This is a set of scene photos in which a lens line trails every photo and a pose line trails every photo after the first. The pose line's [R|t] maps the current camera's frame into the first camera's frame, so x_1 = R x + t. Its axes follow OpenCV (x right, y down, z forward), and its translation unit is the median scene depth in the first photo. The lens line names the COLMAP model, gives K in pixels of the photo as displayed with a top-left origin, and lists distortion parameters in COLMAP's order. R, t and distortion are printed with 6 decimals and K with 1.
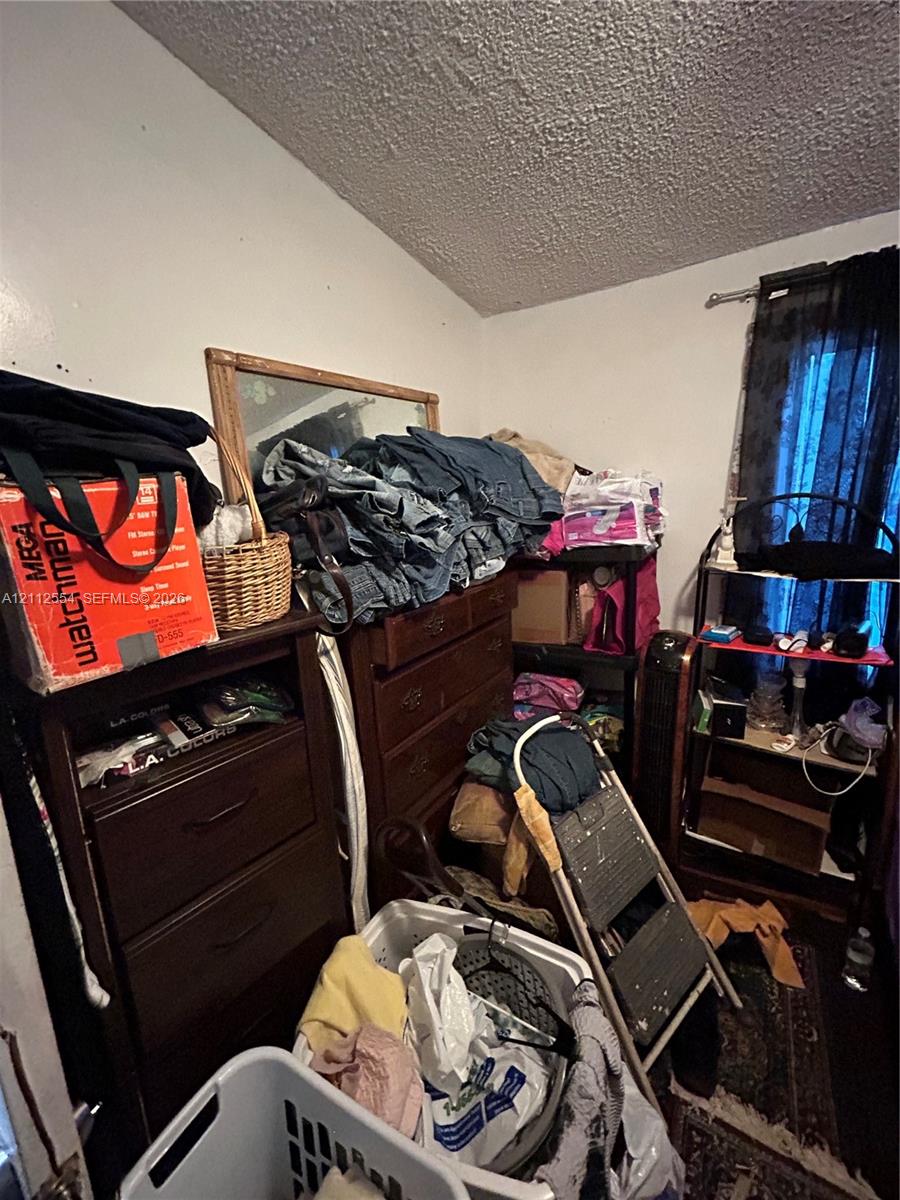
lens RADIAL K [[486.3, 0, 451.0], [0, 486.3, 597.1], [0, 0, 1]] dist [-0.000791, 0.000997]
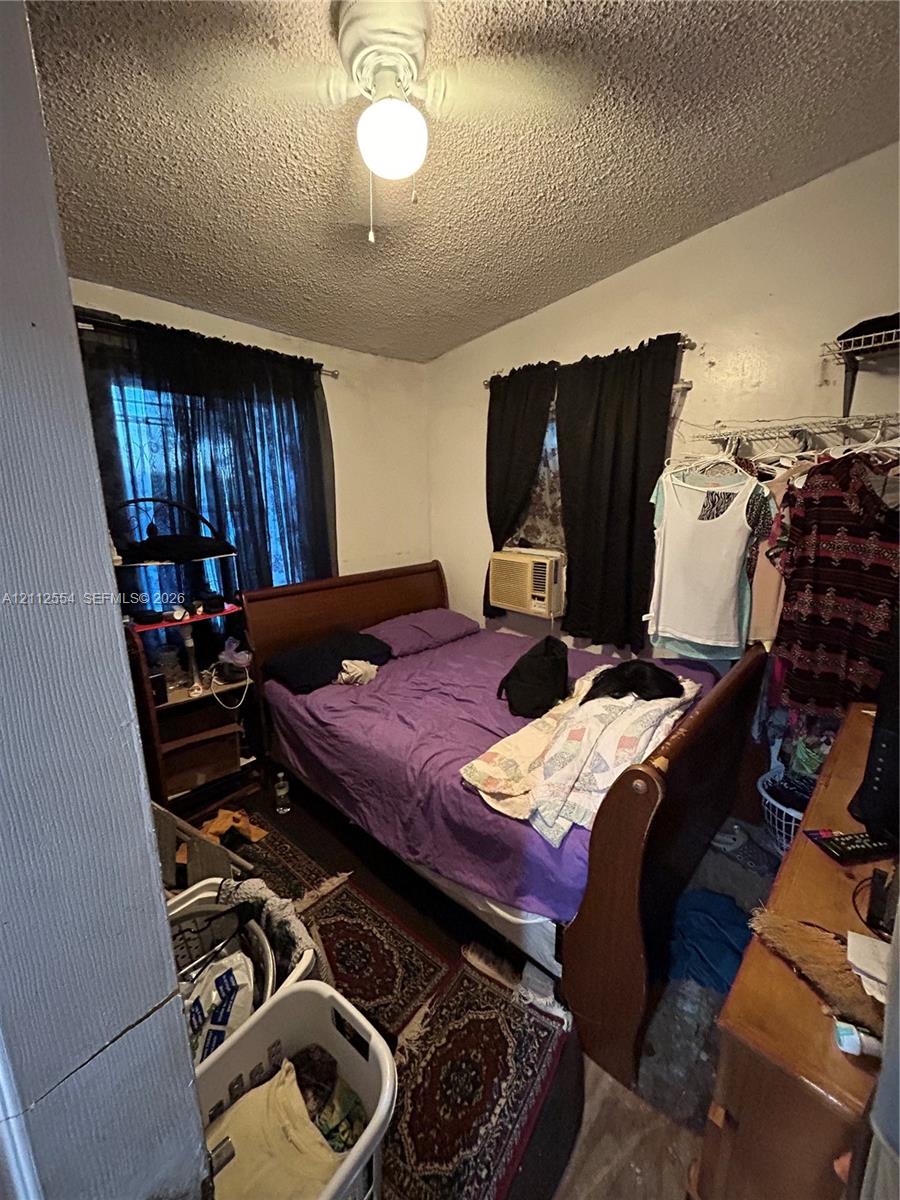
lens RADIAL K [[486.3, 0, 450.1], [0, 486.3, 601.5], [0, 0, 1]] dist [-0.000791, 0.000997]
pose [[0.184681, -0.196169, 0.963022, -0.394329], [0.209618, 0.965192, 0.156412, 0.011339], [-0.960184, 0.172981, 0.219373, 0.023010]]
